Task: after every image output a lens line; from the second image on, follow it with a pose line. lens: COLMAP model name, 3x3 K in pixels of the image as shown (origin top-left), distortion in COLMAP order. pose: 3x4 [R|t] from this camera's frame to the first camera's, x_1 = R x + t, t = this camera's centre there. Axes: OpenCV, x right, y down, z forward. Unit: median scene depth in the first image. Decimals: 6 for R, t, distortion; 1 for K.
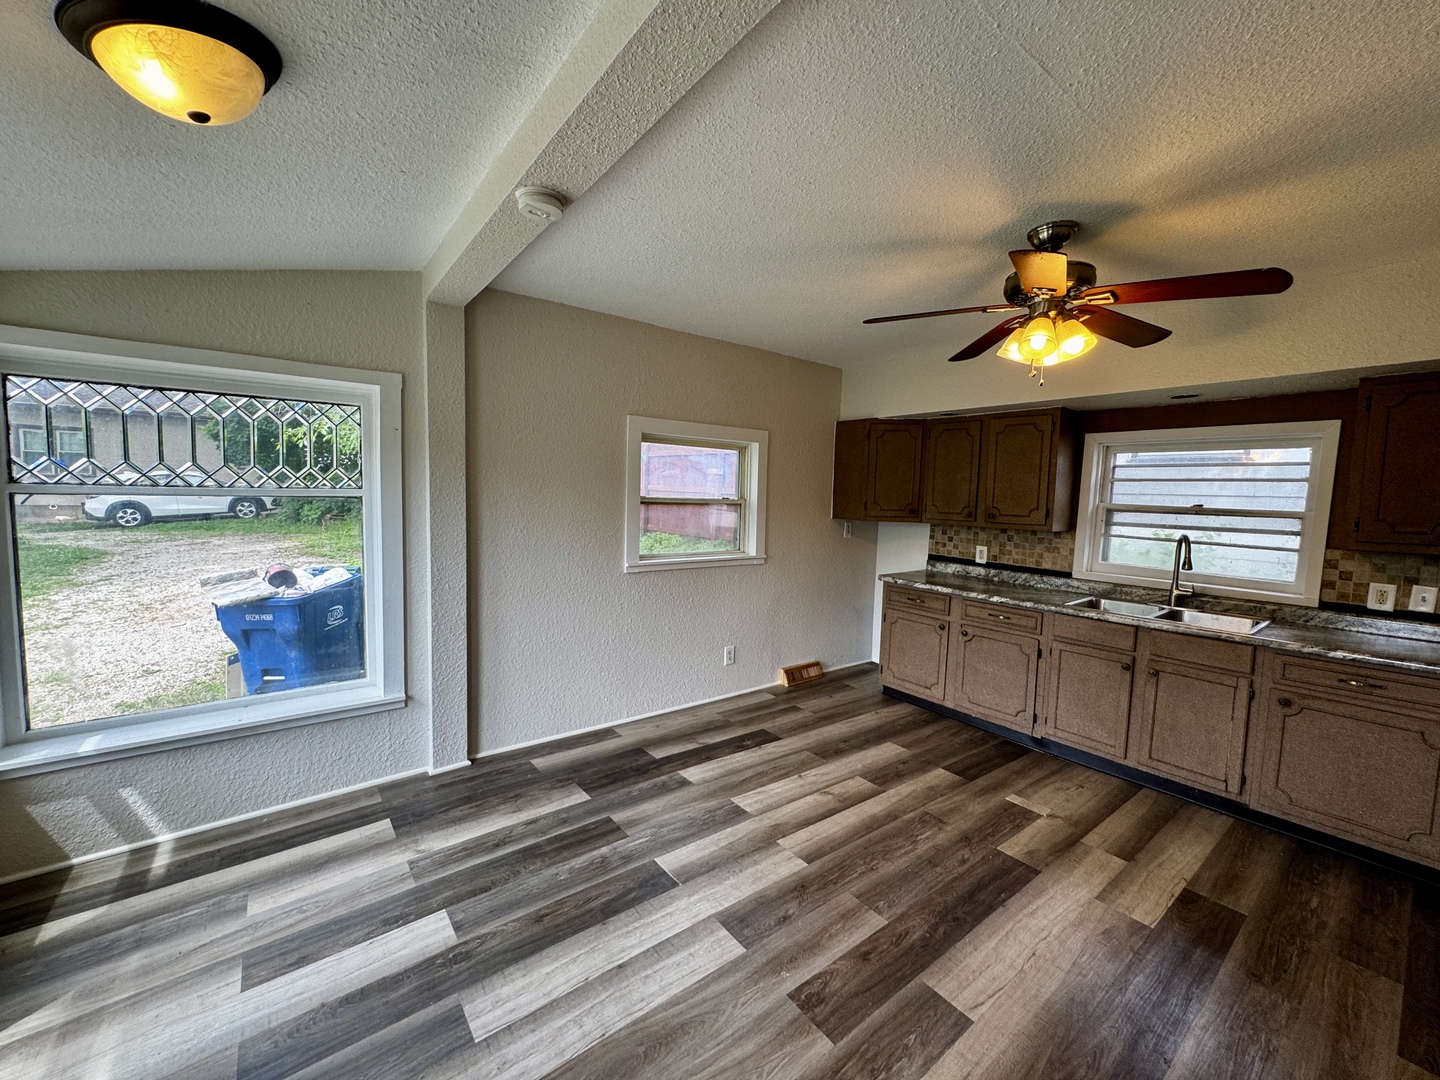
lens RADIAL K [[575.6, 0, 721.5], [0, 575.6, 538.8], [0, 0, 1]] dist [-0.002680, 0.000409]
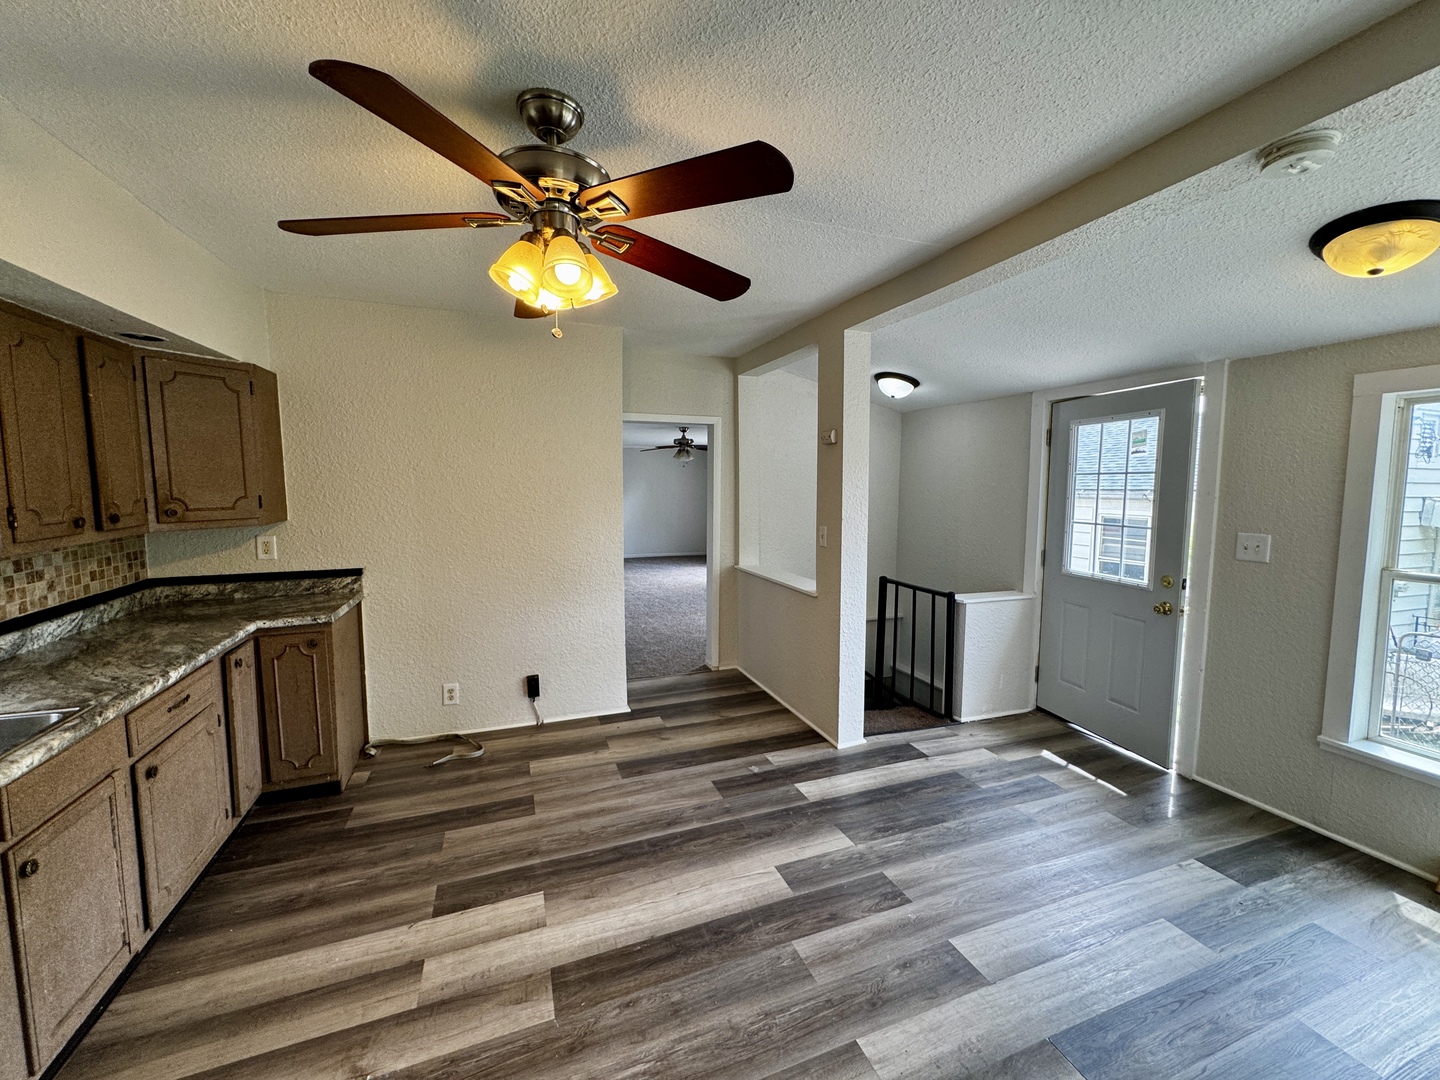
lens RADIAL K [[575.6, 0, 721.5], [0, 575.6, 538.8], [0, 0, 1]] dist [-0.002680, 0.000409]
pose [[-0.952469, -0.062147, 0.298229, 0.098284], [-0.008361, 0.983934, 0.178336, -0.105560], [-0.304521, 0.167366, -0.937686, 1.147512]]
